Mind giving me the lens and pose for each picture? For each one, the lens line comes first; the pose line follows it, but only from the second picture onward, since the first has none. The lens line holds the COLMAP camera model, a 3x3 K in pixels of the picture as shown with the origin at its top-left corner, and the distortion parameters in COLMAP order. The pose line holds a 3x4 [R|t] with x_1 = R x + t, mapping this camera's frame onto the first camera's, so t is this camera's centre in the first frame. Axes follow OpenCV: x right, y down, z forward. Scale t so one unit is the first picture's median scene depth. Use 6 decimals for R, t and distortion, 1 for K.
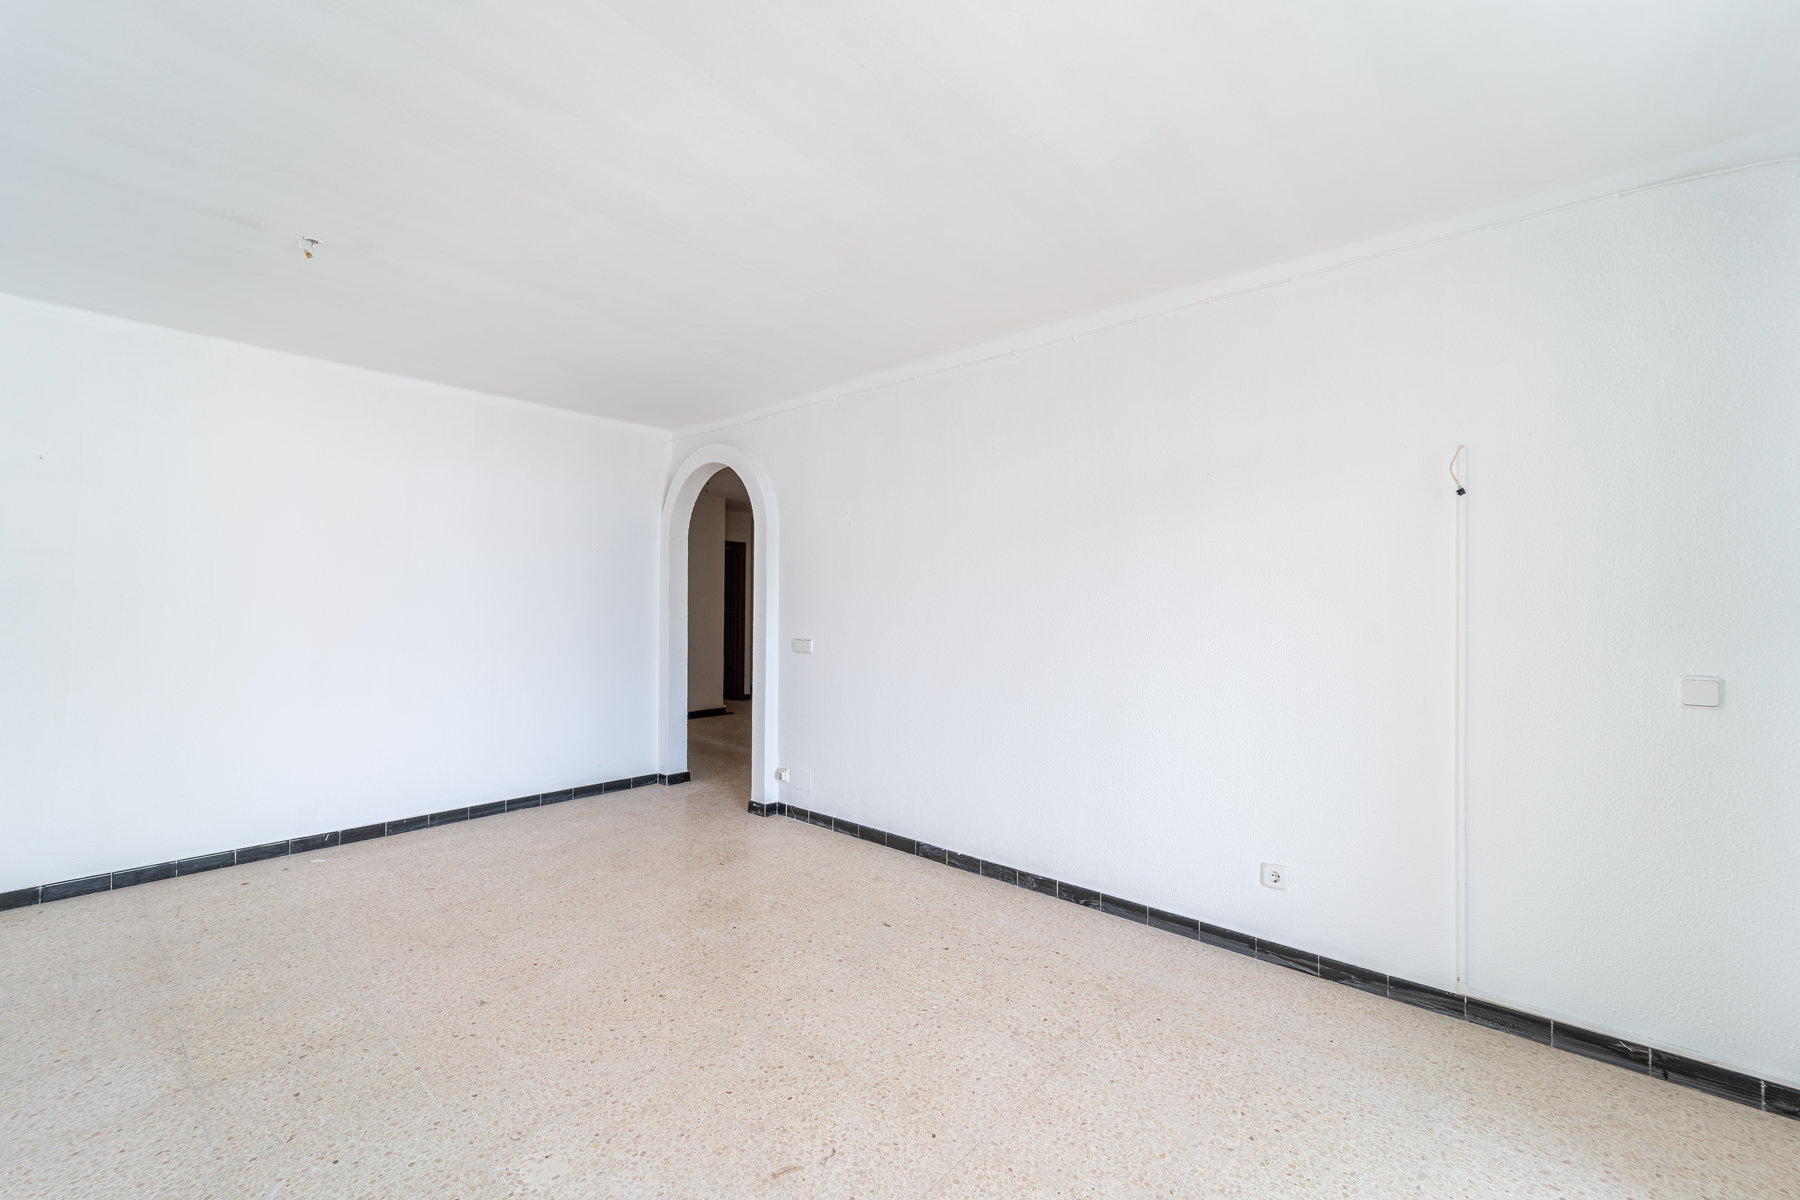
lens RADIAL K [[722.9, 0, 905.1], [0, 722.9, 607.1], [0, 0, 1]] dist [0.002868, -0.000592]
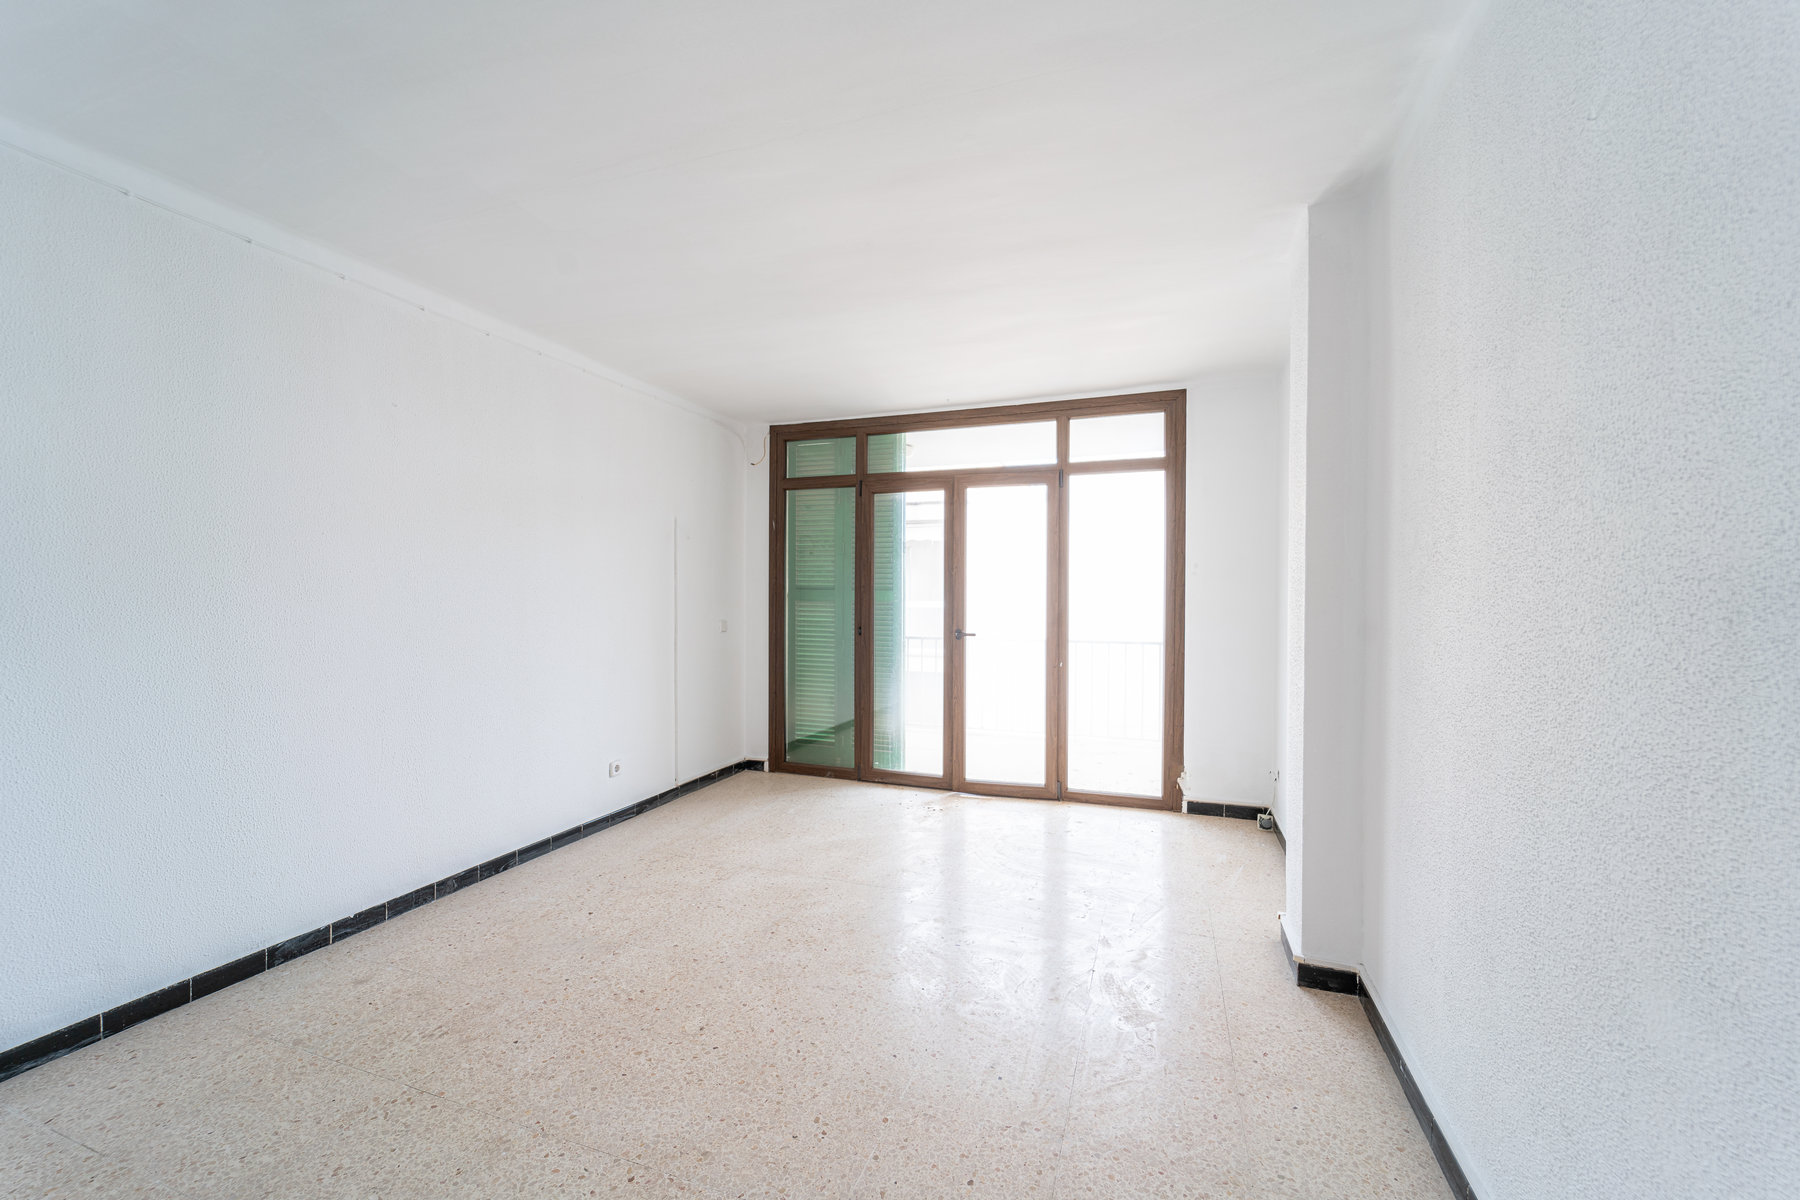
lens RADIAL K [[722.9, 0, 902.6], [0, 722.9, 596.0], [0, 0, 1]] dist [0.002868, -0.000592]
pose [[-0.361220, -0.009310, 0.932434, -1.080072], [-0.006829, 0.999950, 0.007338, -0.009180], [-0.932456, -0.003717, -0.361265, 0.936028]]
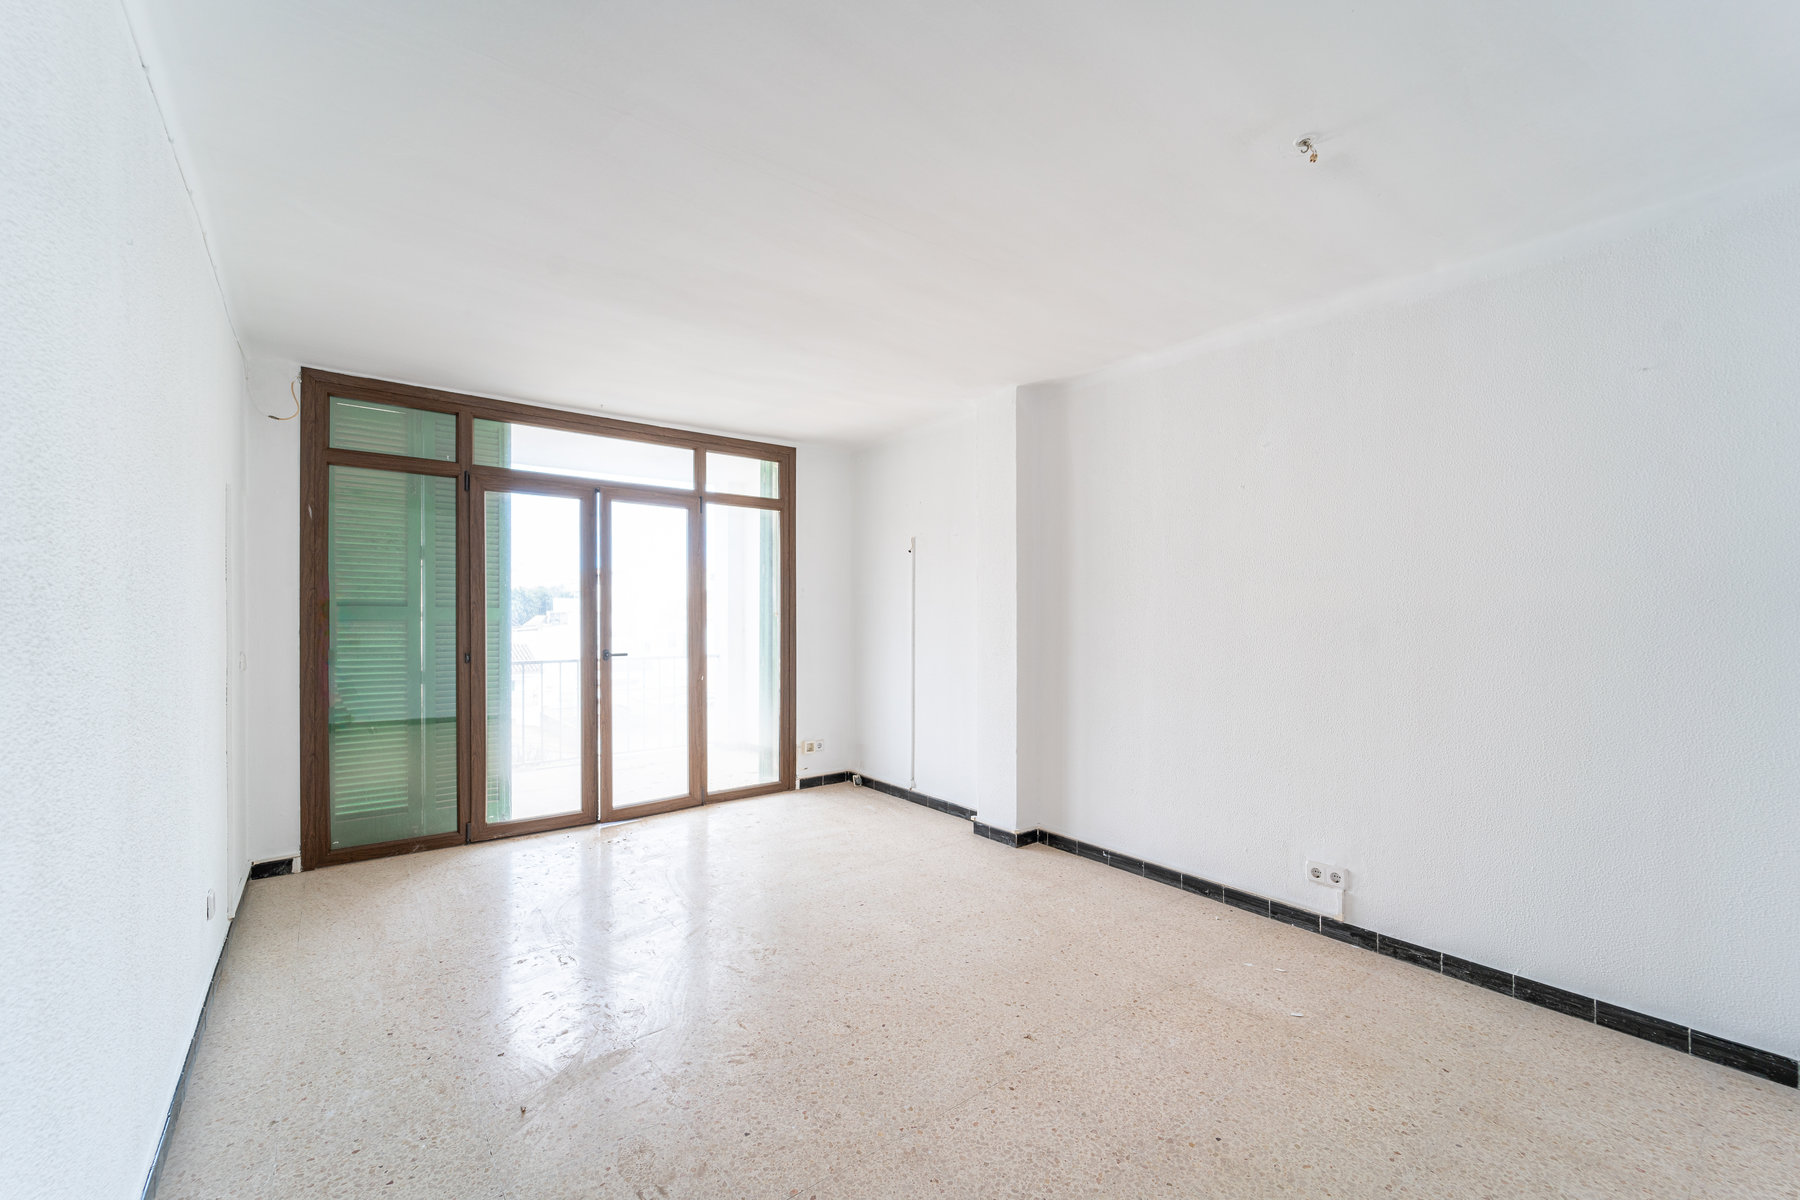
lens RADIAL K [[722.9, 0, 905.8], [0, 722.9, 609.3], [0, 0, 1]] dist [0.002868, -0.000592]
pose [[-0.981834, -0.009166, 0.189519, -0.501368], [-0.010580, 0.999923, -0.006452, -0.006410], [-0.189445, -0.008340, -0.981856, 1.647184]]
